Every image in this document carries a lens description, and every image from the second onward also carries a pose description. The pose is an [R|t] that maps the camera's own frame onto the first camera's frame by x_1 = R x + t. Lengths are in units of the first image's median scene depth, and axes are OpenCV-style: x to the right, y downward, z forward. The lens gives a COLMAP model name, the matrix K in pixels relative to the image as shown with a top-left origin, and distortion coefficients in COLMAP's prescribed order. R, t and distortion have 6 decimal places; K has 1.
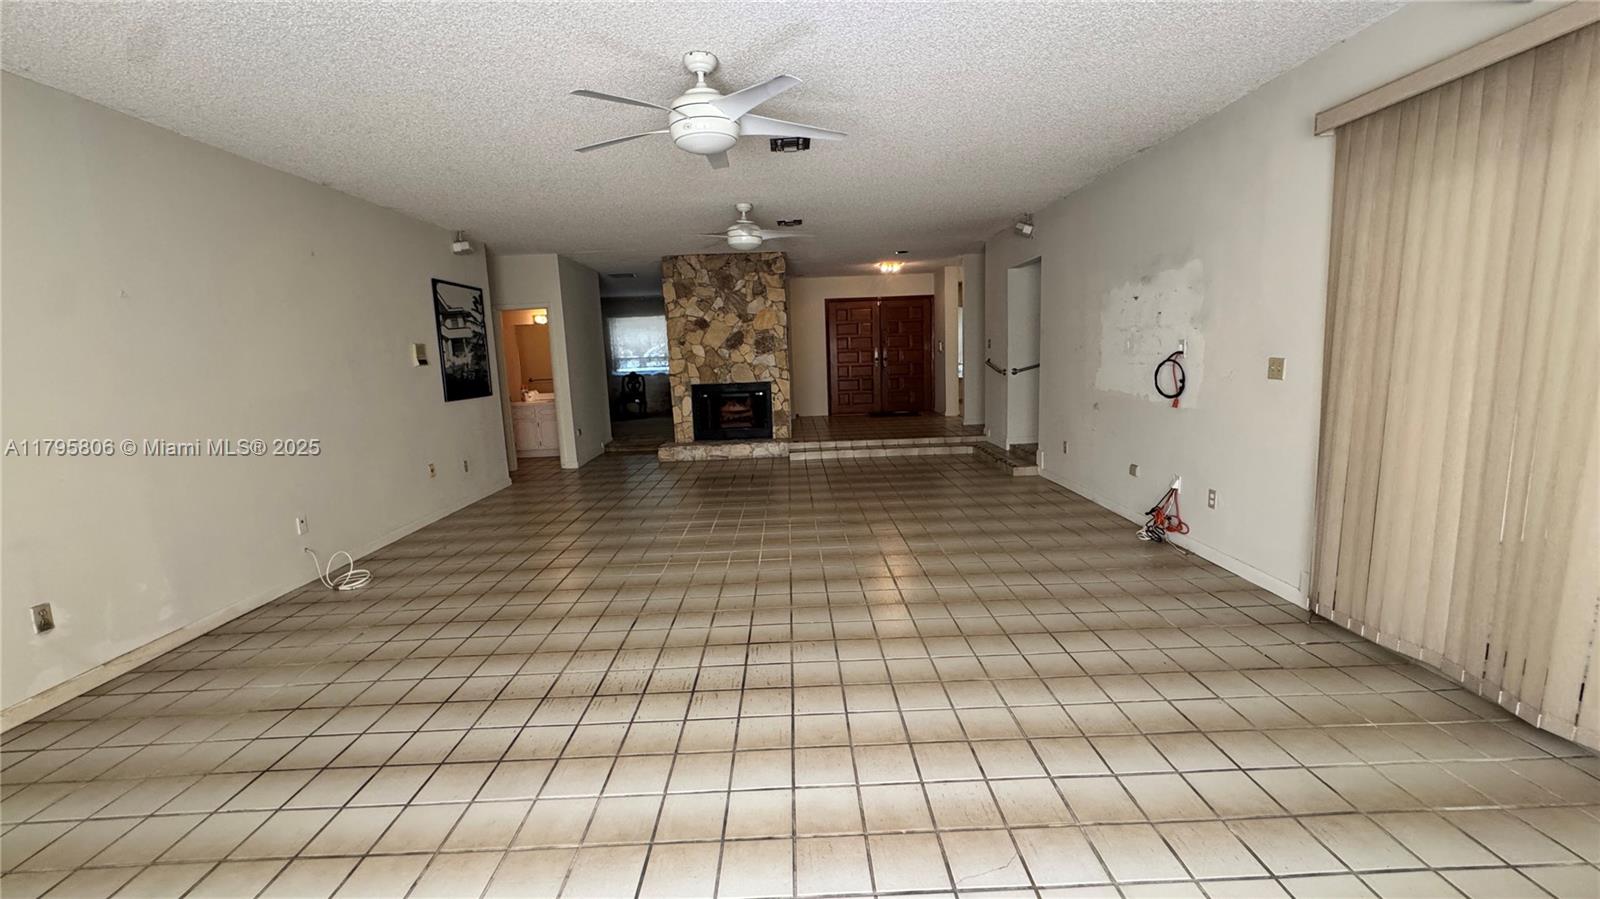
lens RADIAL K [[638.9, 0, 800.0], [0, 638.9, 449.5], [0, 0, 1]] dist [-0.002444, -0.000313]
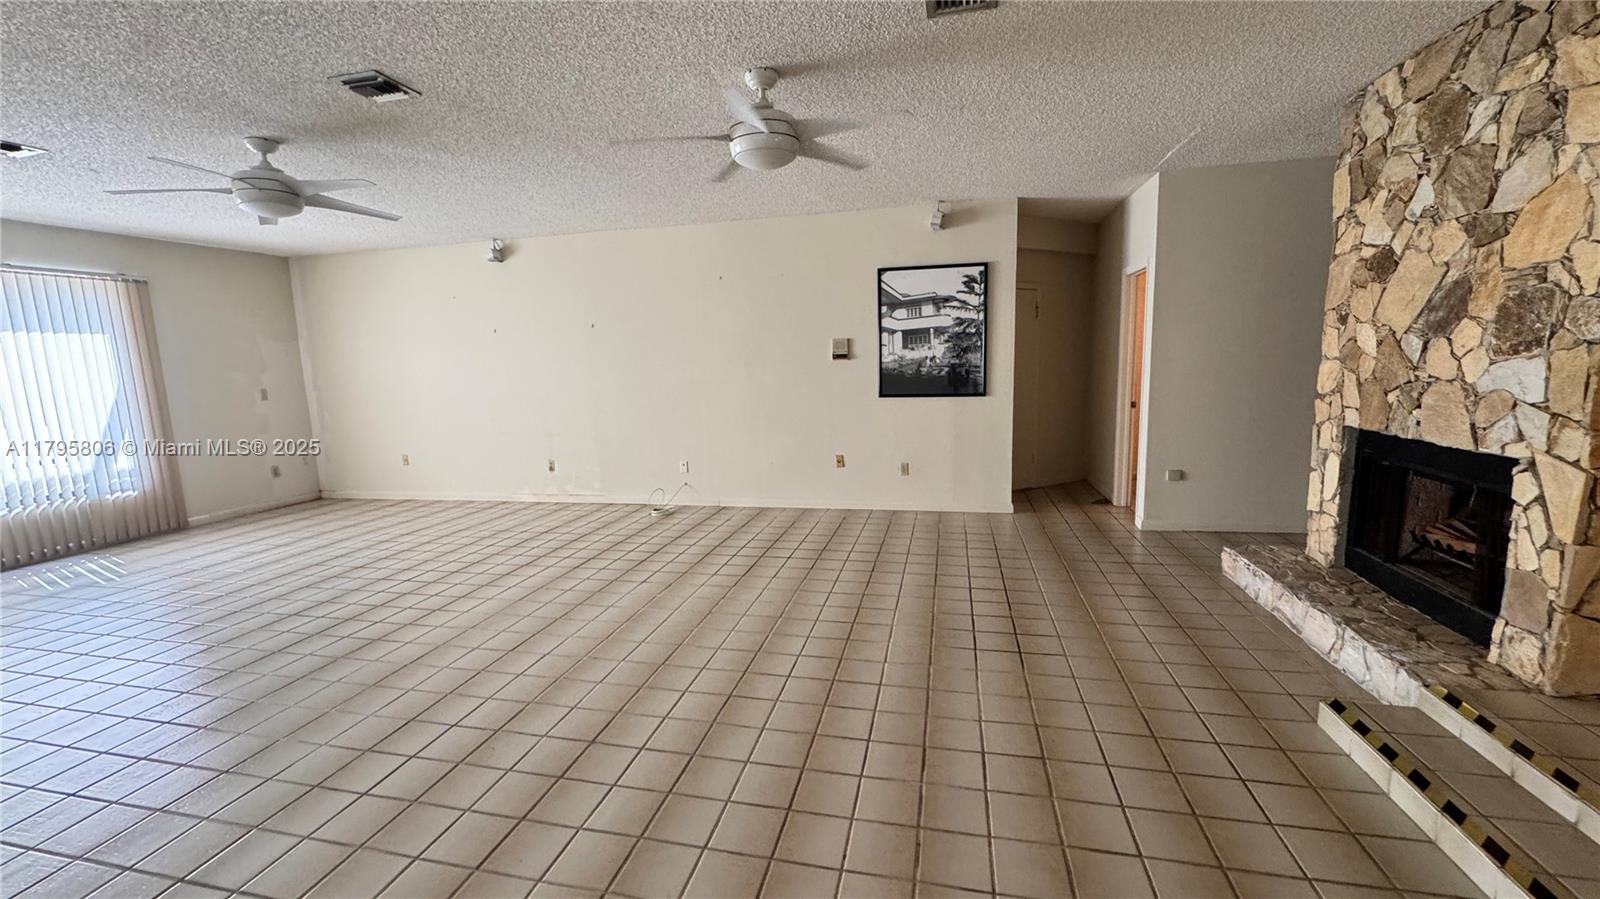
lens RADIAL K [[638.9, 0, 800.0], [0, 638.9, 449.5], [0, 0, 1]] dist [-0.002444, -0.000313]
pose [[-0.238544, 0.188340, -0.952693, 0.286015], [-0.109254, 0.969581, 0.219035, -0.138353], [0.964966, 0.156335, -0.210711, 0.775666]]
